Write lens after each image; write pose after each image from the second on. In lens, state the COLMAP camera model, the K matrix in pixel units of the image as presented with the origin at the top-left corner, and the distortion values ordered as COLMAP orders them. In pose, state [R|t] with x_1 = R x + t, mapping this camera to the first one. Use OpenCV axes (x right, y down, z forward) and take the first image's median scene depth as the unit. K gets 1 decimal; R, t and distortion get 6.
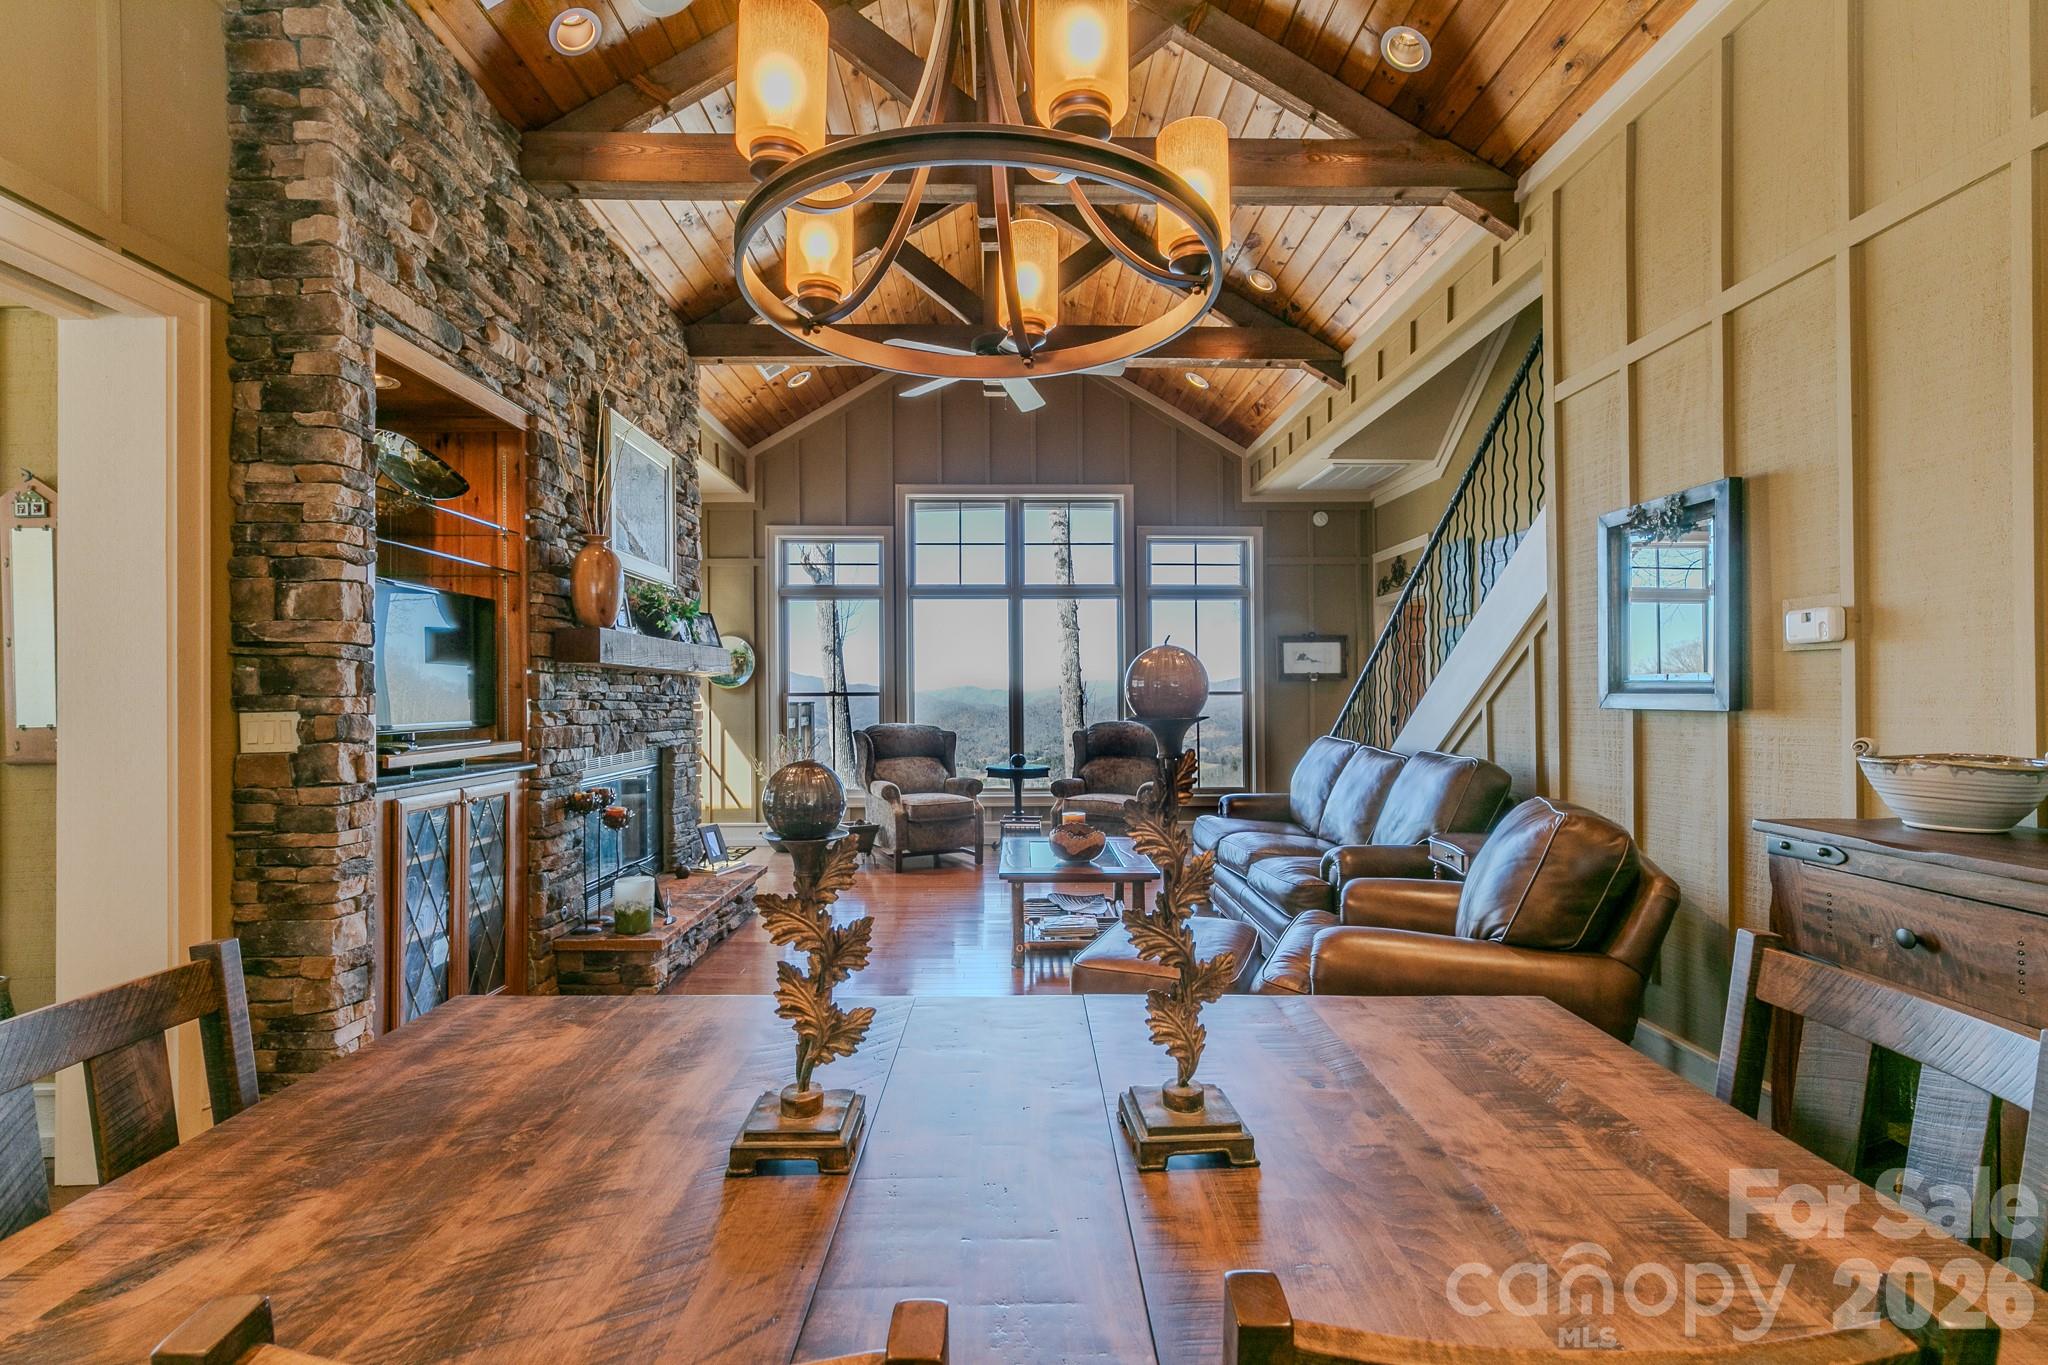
lens RADIAL K [[893.9, 0, 1021.5], [0, 893.9, 695.2], [0, 0, 1]] dist [-0.003167, -0.001459]
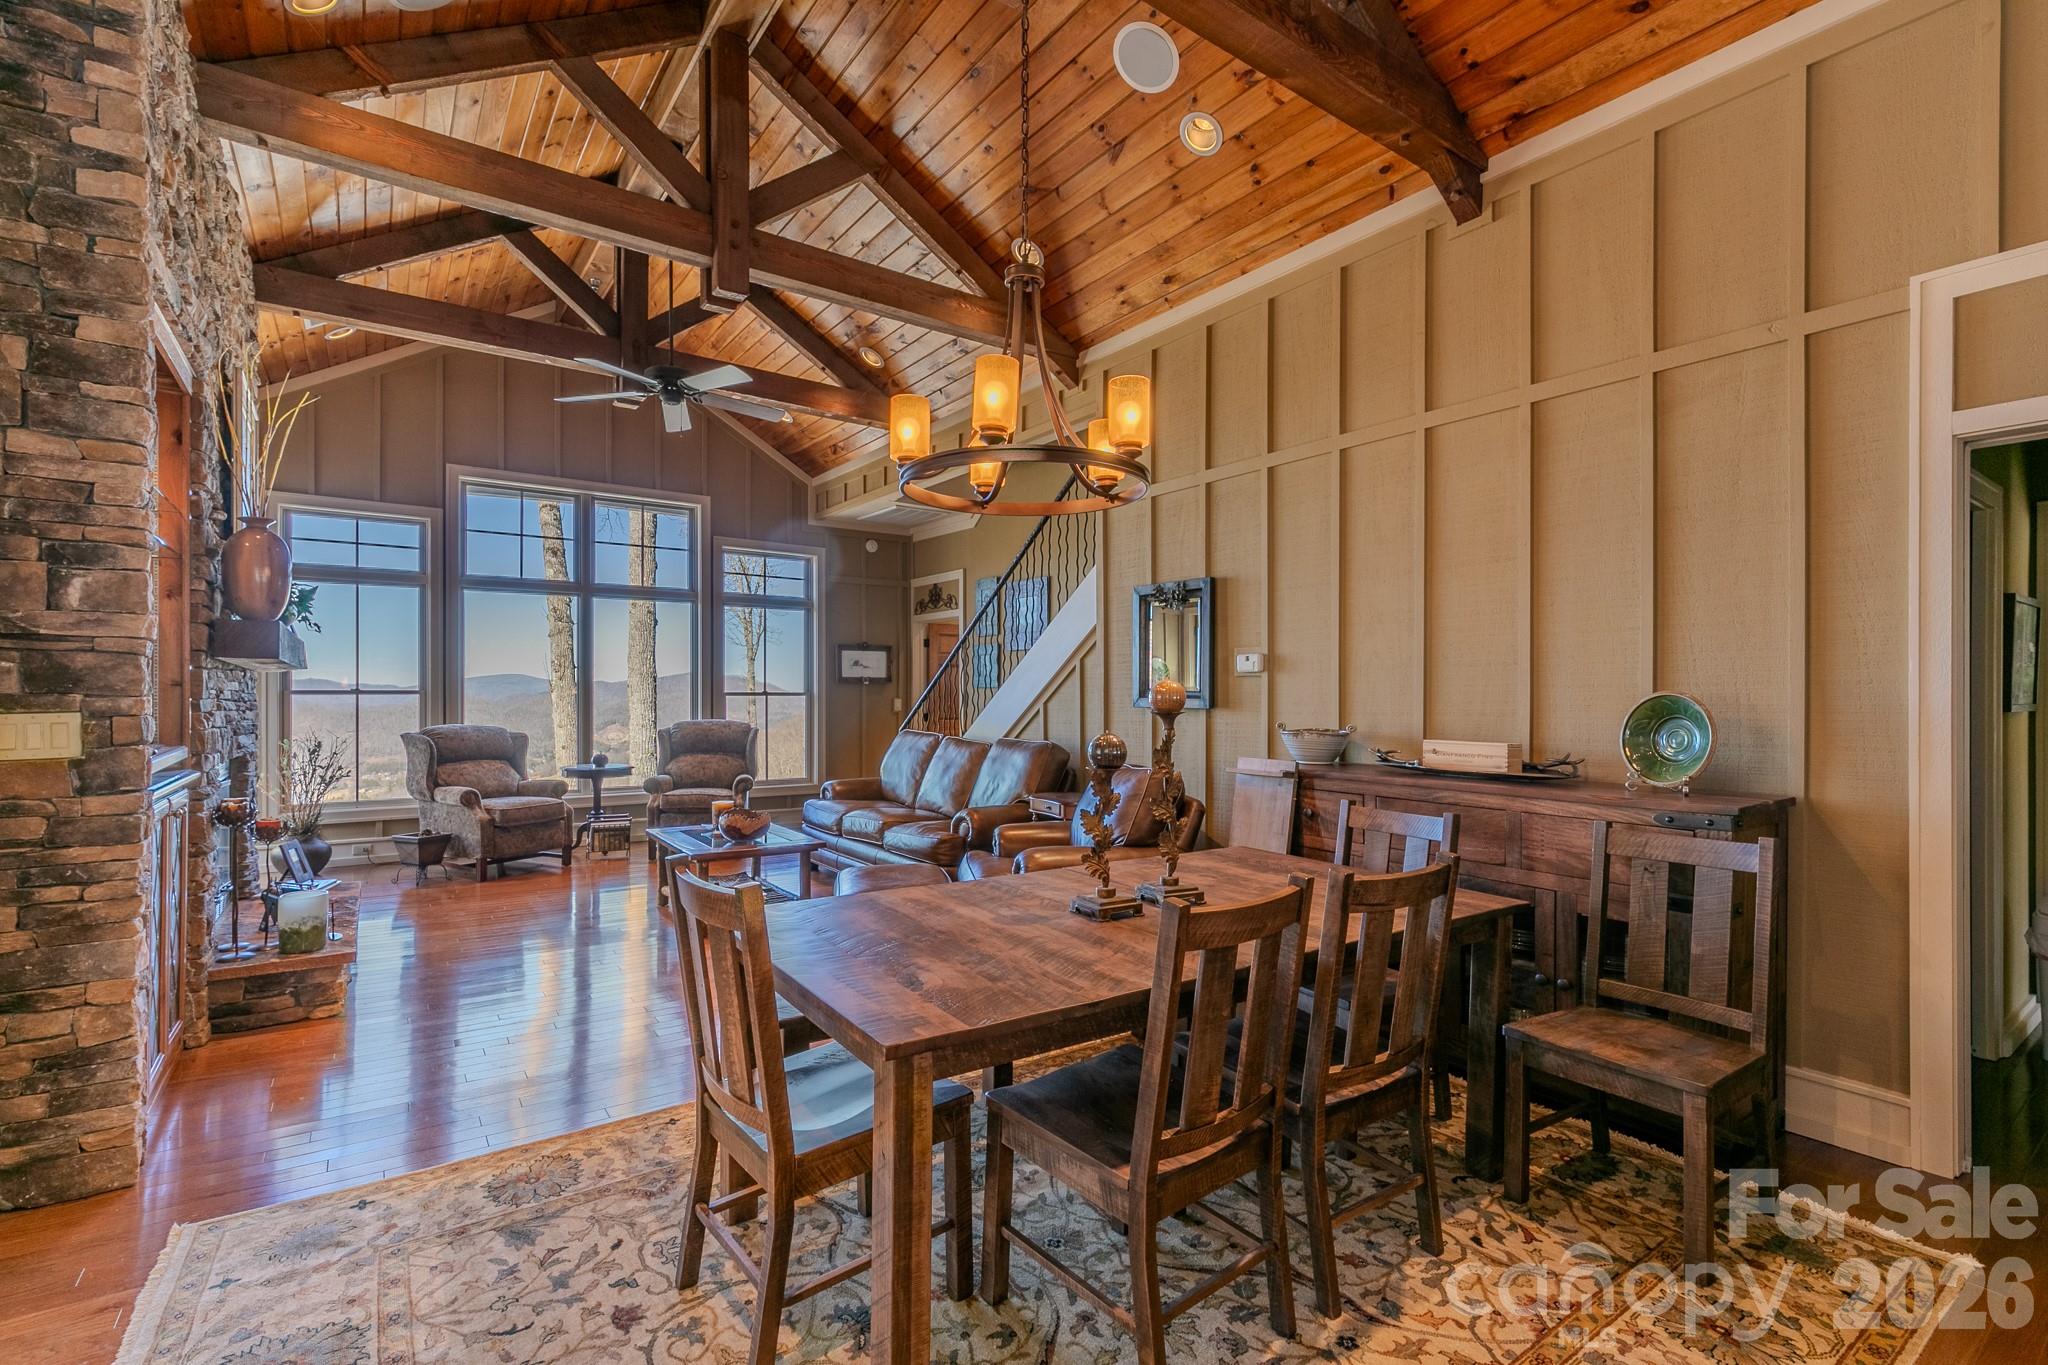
lens RADIAL K [[893.9, 0, 1014.2], [0, 893.9, 694.4], [0, 0, 1]] dist [-0.003167, -0.001459]
pose [[0.832862, 0.006614, 0.553442, -0.307249], [-0.006600, 0.999976, -0.002018, -0.002648], [-0.553442, -0.001972, 0.832885, -0.159809]]
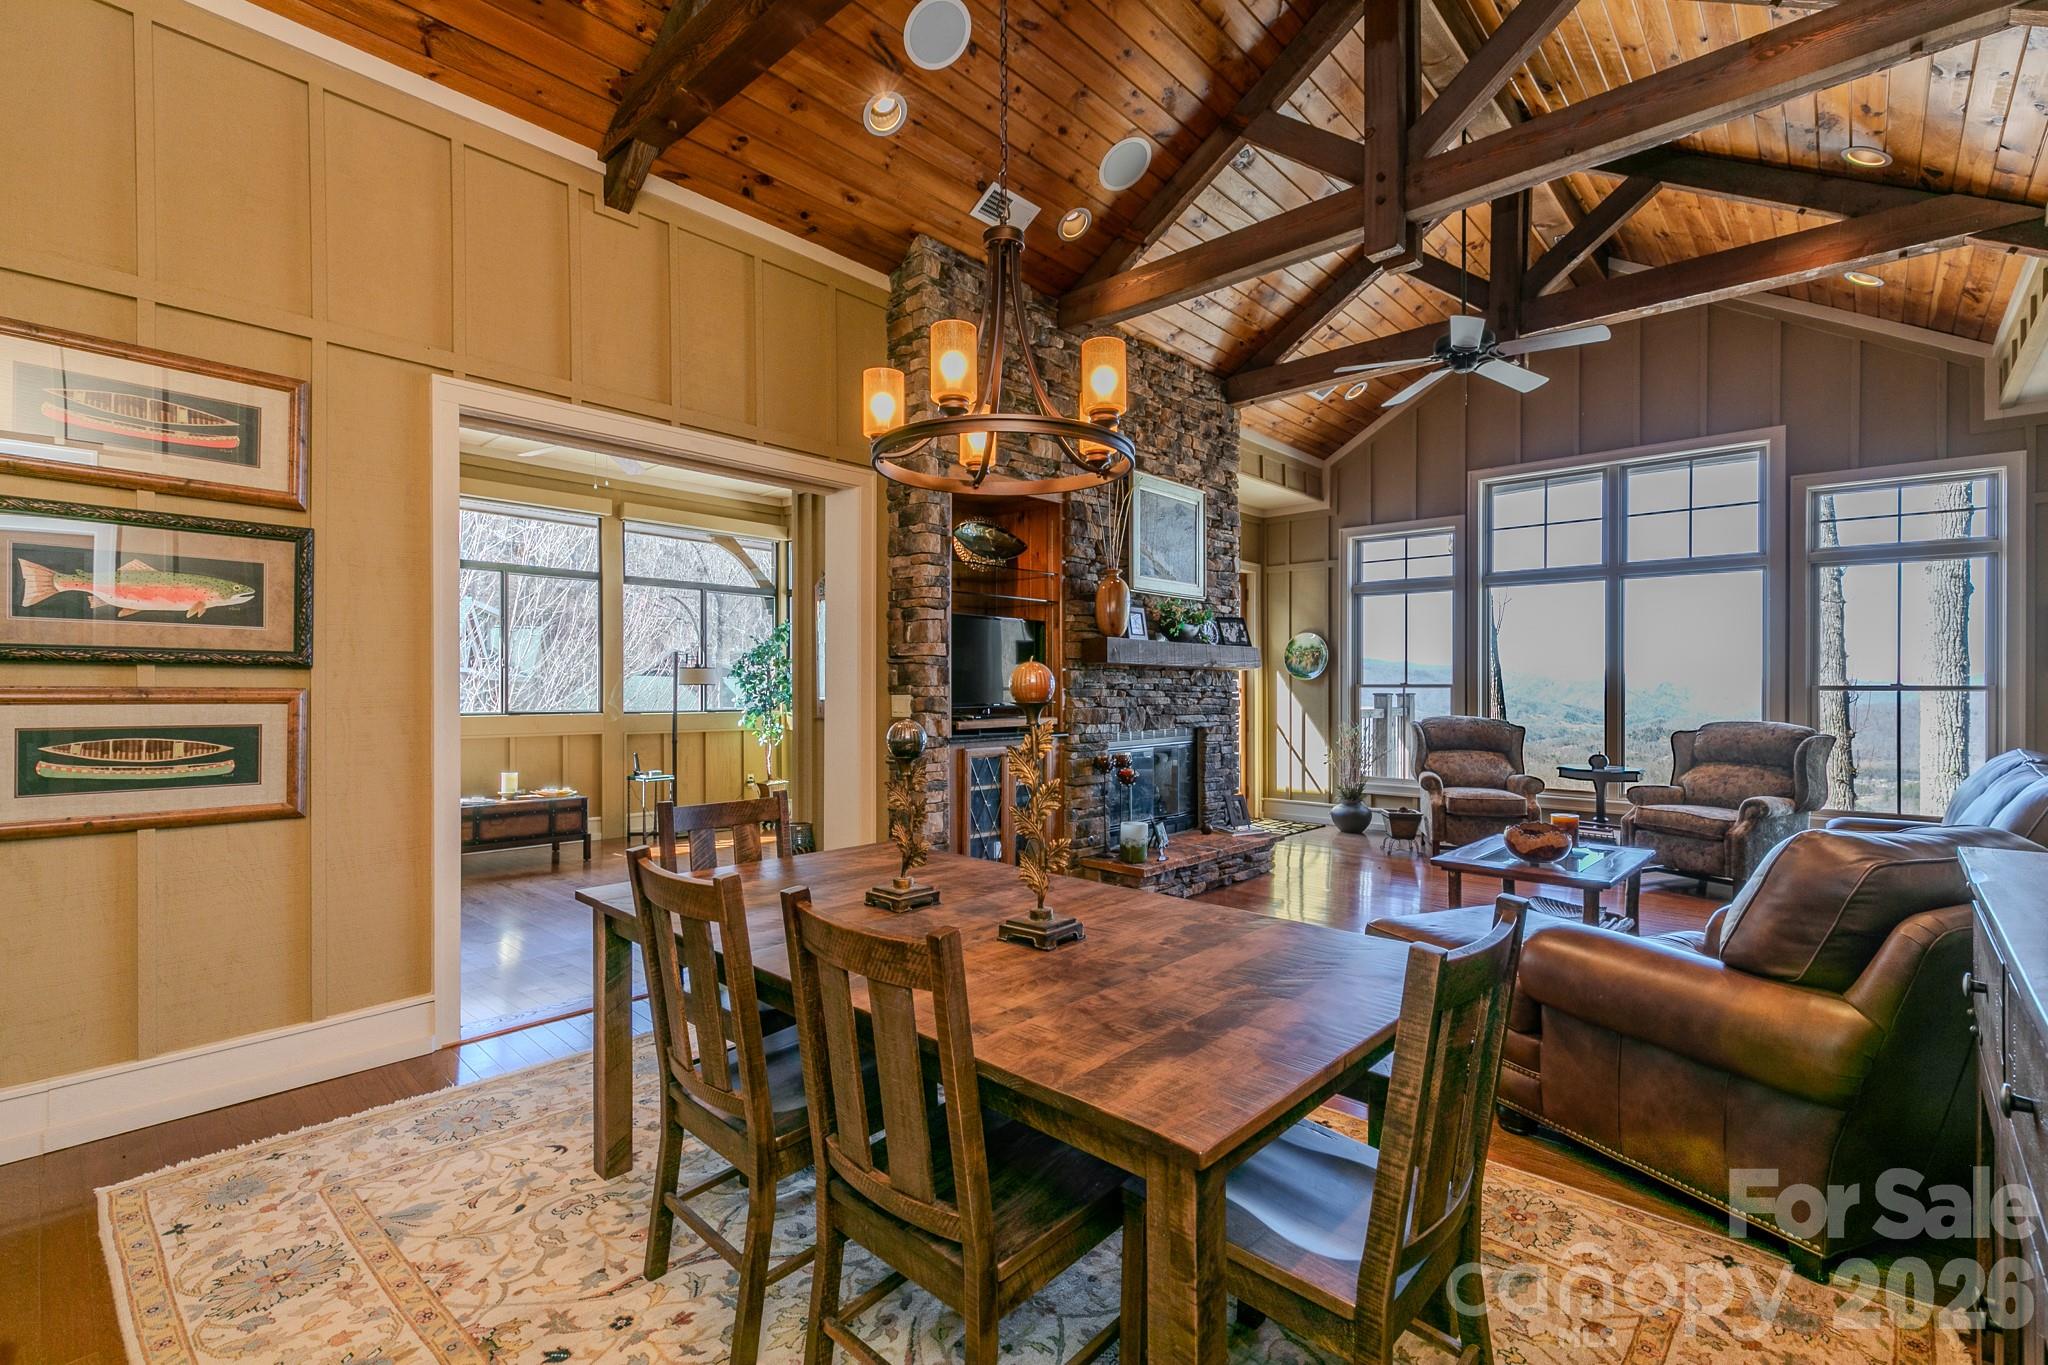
lens RADIAL K [[893.9, 0, 1028.9], [0, 893.9, 693.4], [0, 0, 1]] dist [-0.003167, -0.001459]
pose [[0.727348, 0.011721, -0.686169, 0.349101], [-0.005536, 0.999922, 0.011213, -0.003044], [0.686247, -0.004358, 0.727356, -0.080449]]
